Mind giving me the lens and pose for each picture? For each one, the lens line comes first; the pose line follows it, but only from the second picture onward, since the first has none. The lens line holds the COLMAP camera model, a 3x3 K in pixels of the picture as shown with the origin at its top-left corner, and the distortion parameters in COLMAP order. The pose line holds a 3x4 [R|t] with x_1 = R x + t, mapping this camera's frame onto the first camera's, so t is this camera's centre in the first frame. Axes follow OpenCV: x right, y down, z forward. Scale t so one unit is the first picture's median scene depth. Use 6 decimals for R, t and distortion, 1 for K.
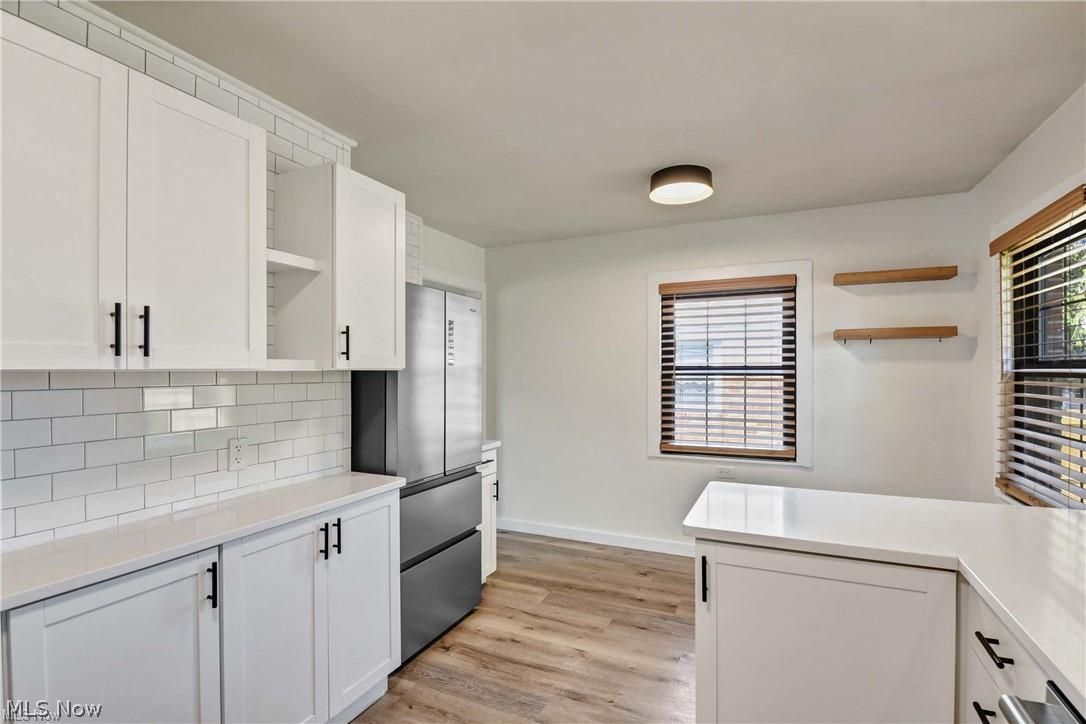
lens RADIAL K [[499.9, 0, 552.6], [0, 499.9, 372.9], [0, 0, 1]] dist [-0.007592, -0.007096]
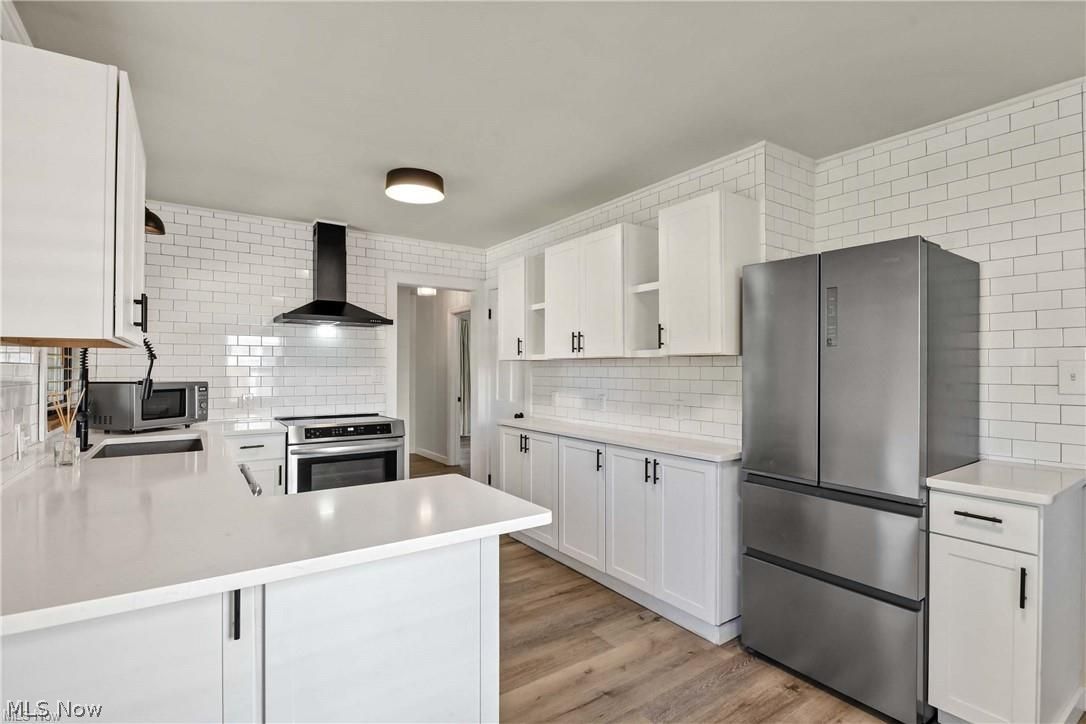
lens RADIAL K [[513.5, 0, 531.8], [0, 513.5, 363.3], [0, 0, 1]] dist [-0.015077, -0.000929]
pose [[-0.524487, -0.005540, -0.851400, 0.525363], [-0.003813, 0.999984, -0.004158, 0.012342], [0.851410, 0.001065, -0.524500, 0.764913]]
